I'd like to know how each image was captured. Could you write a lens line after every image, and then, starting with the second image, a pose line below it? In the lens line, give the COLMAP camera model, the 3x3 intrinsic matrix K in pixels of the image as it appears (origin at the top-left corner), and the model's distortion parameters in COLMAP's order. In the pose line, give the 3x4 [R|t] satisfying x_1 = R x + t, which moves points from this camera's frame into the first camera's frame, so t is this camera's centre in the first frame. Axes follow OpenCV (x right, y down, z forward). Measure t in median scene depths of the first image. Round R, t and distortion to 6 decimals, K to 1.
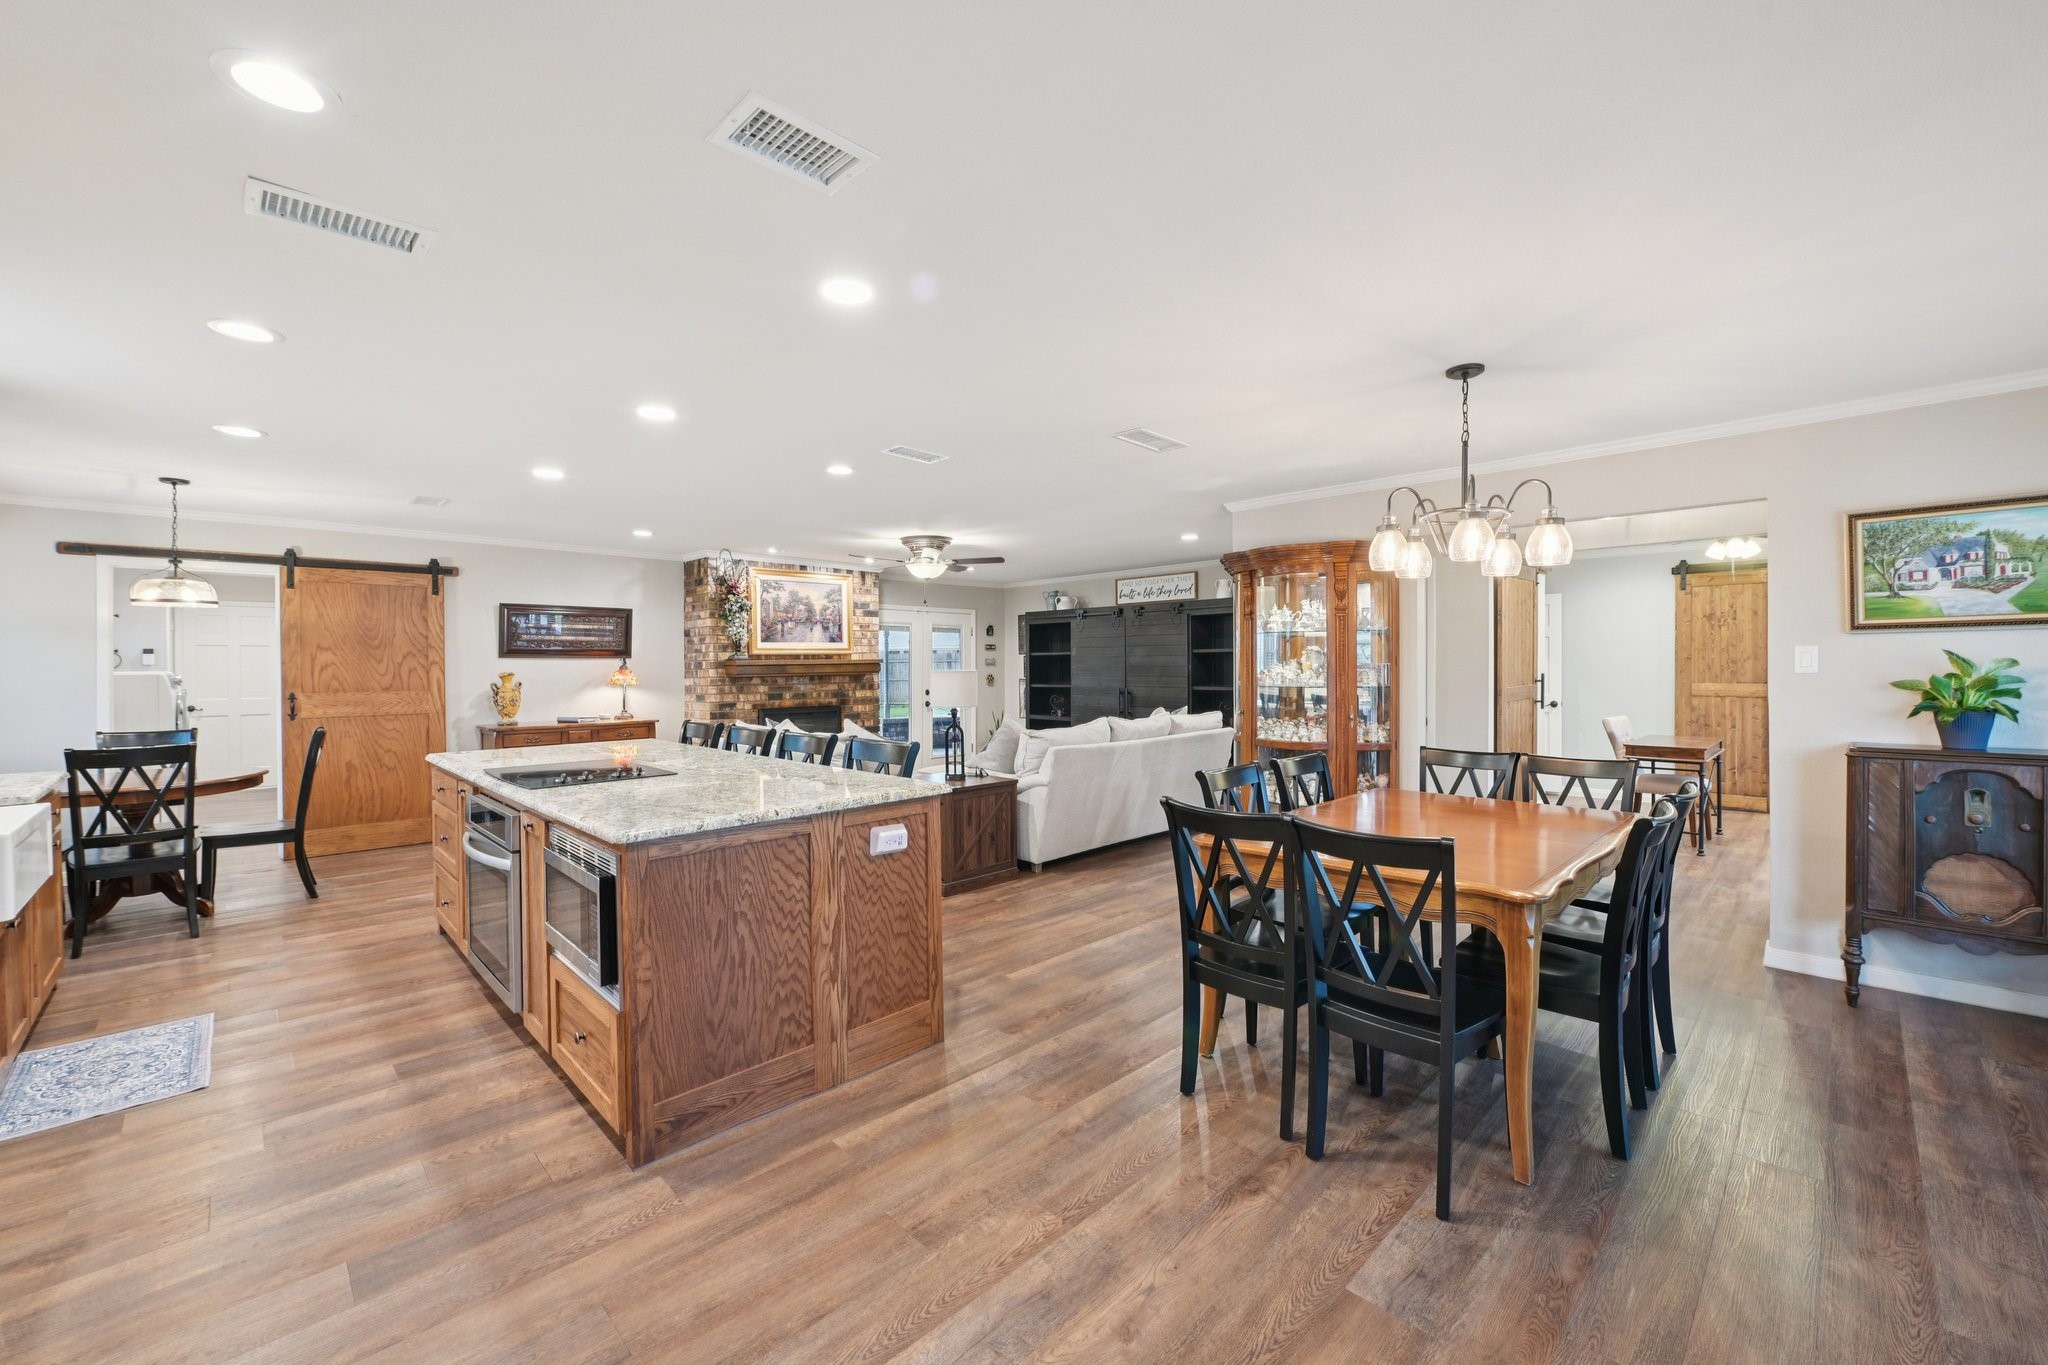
lens RADIAL K [[818.9, 0, 1027.3], [0, 818.9, 670.5], [0, 0, 1]] dist [-0.003625, -0.001846]
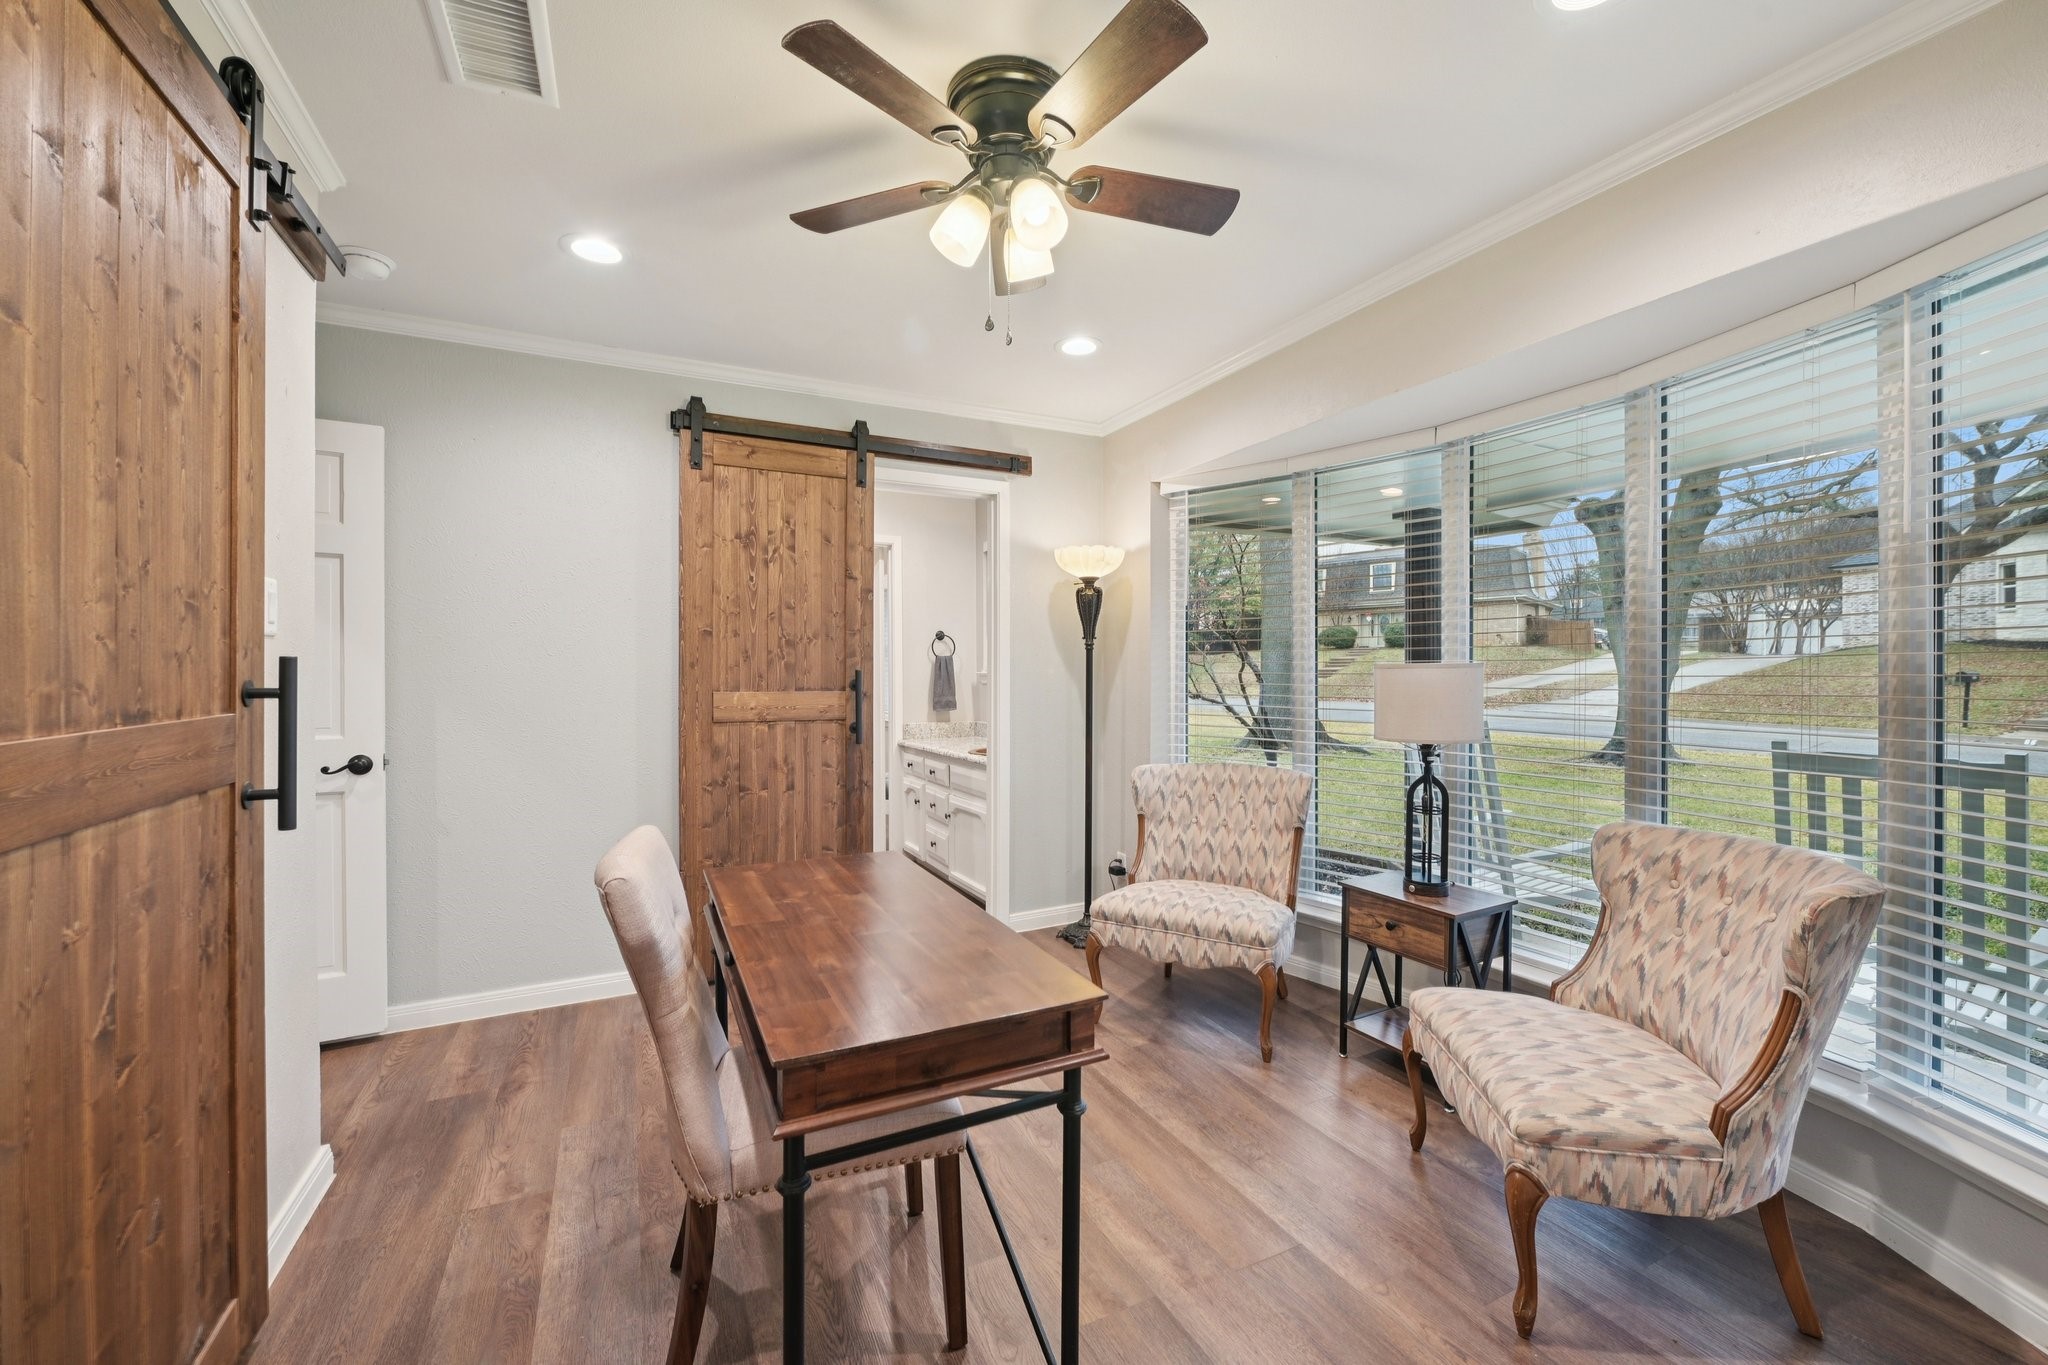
lens RADIAL K [[818.9, 0, 1033.4], [0, 818.9, 675.2], [0, 0, 1]] dist [-0.003625, -0.001846]
pose [[0.311871, 0.001542, 0.950123, 0.756105], [0.010689, 0.999930, -0.005131, 0.016970], [-0.950064, 0.011756, 0.311833, 1.160373]]
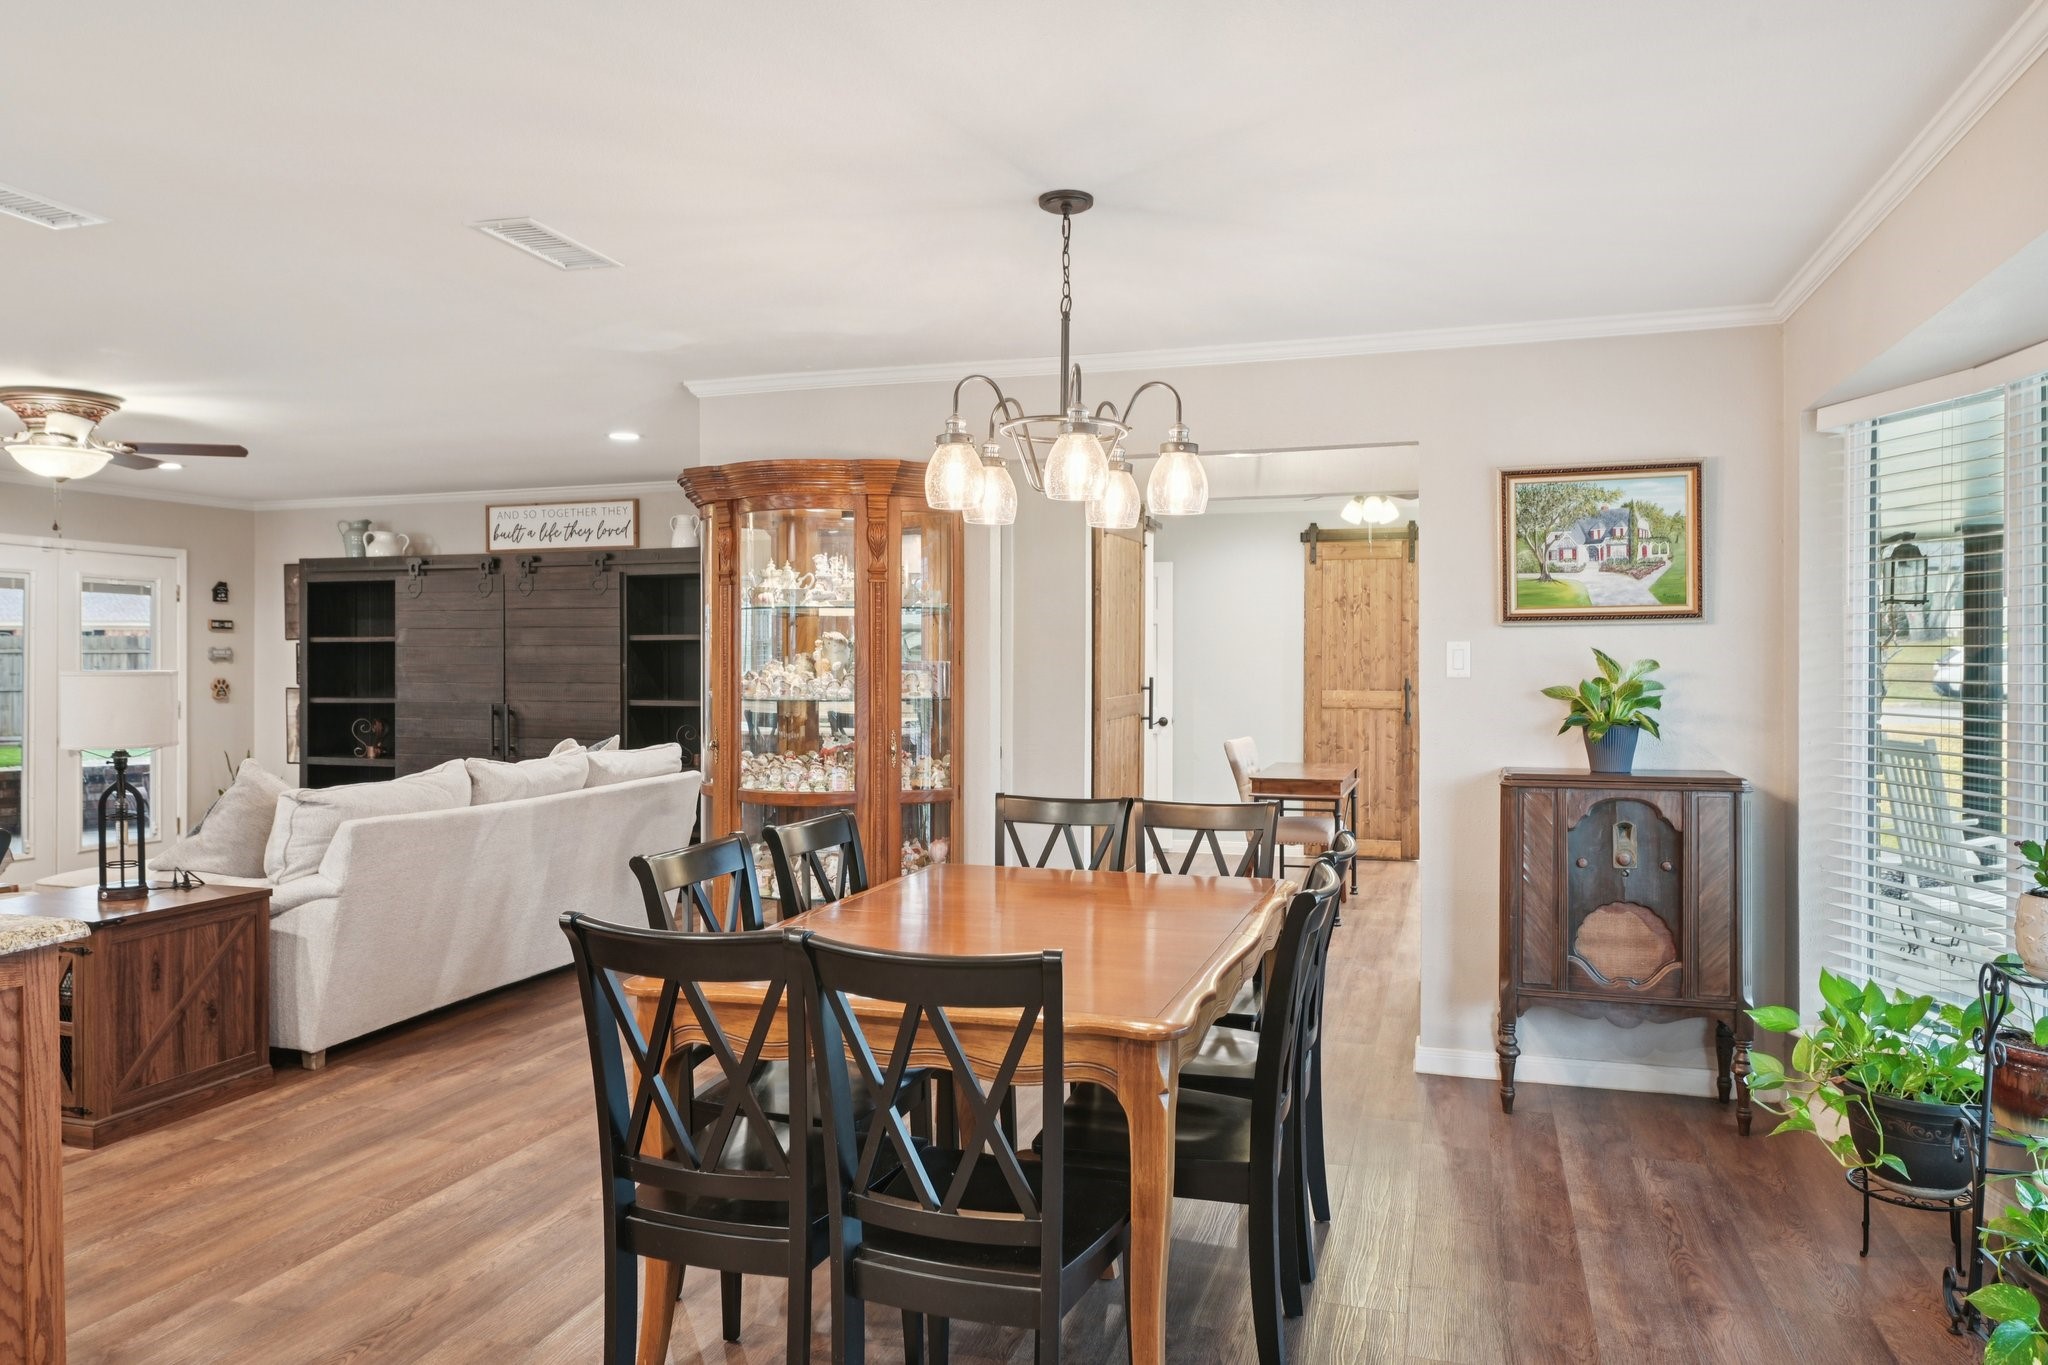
lens RADIAL K [[1368.4, 0, 1030.5], [0, 1368.4, 673.4], [0, 0, 1]] dist [-0.004149, 0.004062]
pose [[0.885649, 0.001515, 0.464353, 0.012298], [-0.002049, 0.999998, 0.000646, -0.000491], [-0.464351, -0.001523, 0.885650, 0.046959]]
